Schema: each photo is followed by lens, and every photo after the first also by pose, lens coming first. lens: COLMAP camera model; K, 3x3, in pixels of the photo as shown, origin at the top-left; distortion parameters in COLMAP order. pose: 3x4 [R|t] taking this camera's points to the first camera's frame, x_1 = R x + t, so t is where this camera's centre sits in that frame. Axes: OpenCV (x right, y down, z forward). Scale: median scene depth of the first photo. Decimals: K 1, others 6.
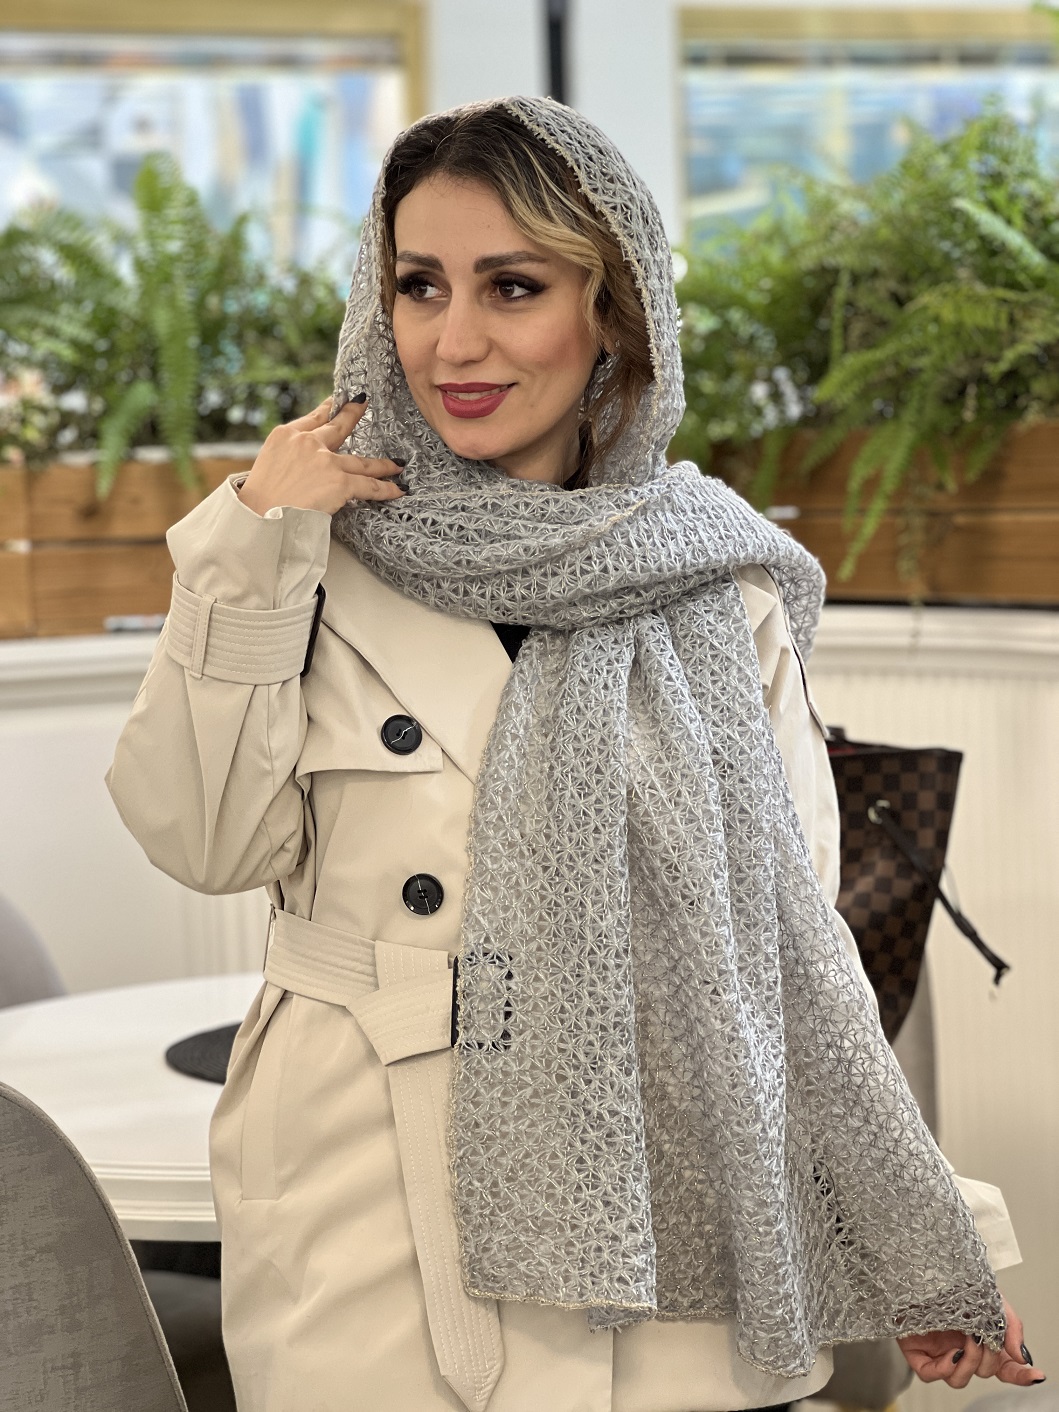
lens RADIAL K [[3159.8, 0, 529.5], [0, 3159.8, 706.0], [0, 0, 1]] dist [0.040989, 0.519037]
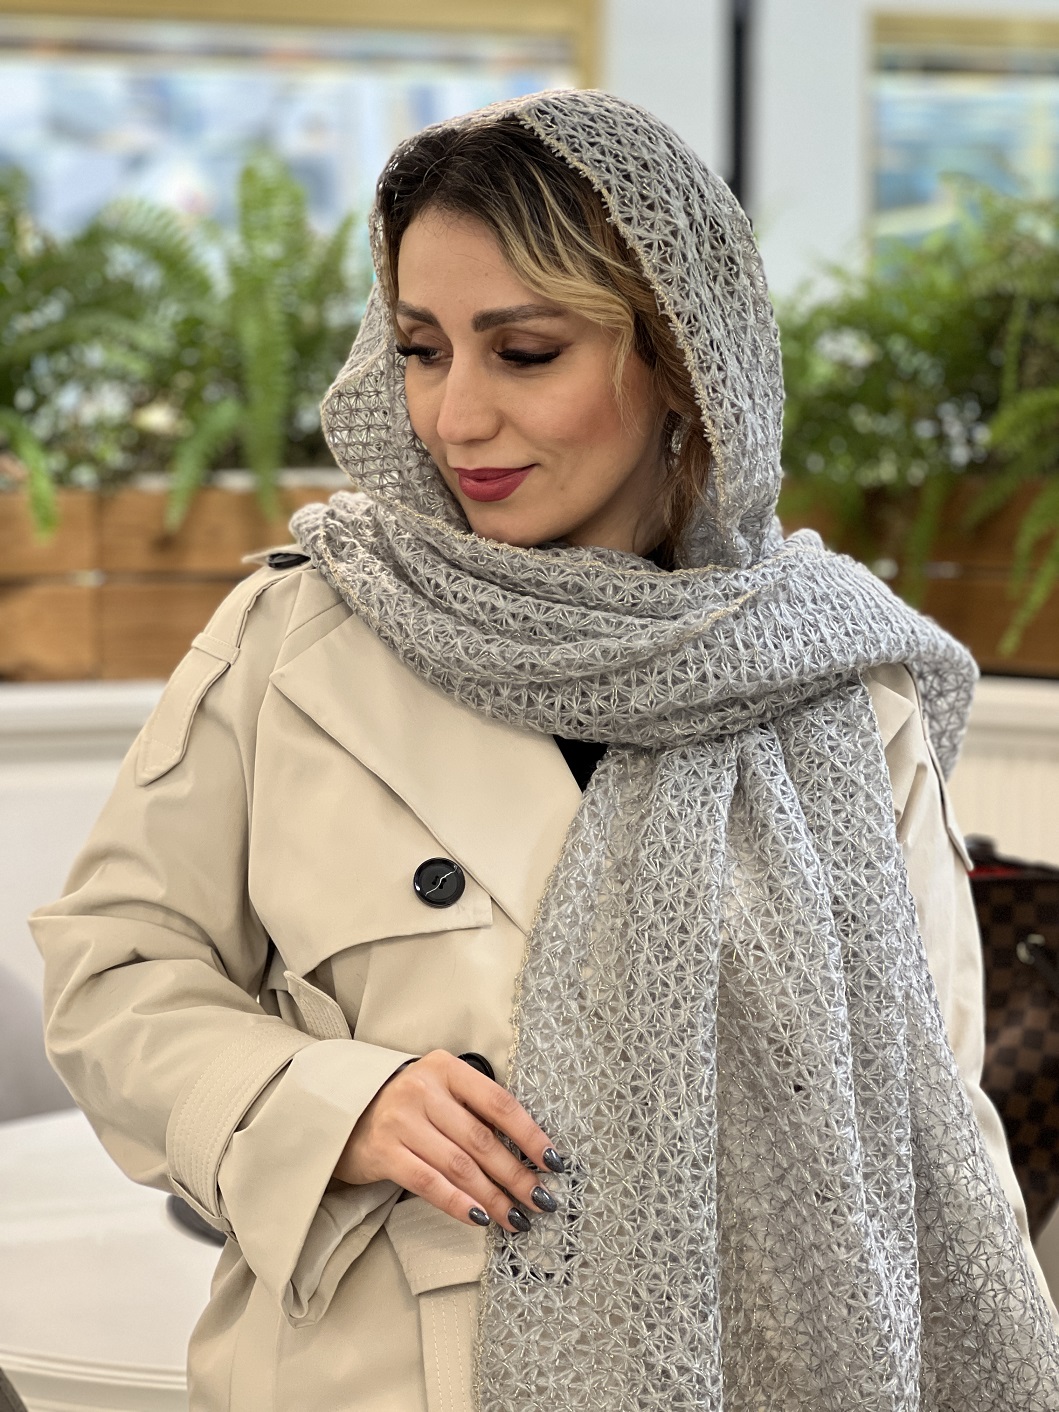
lens RADIAL K [[3159.8, 0, 529.5], [0, 3159.8, 706.0], [0, 0, 1]] dist [0.040989, 0.519037]
pose [[0.997671, 0.035643, -0.058160, 0.018075], [-0.035815, 0.999357, -0.001924, -0.017679], [0.058054, 0.004003, 0.998305, 0.115283]]
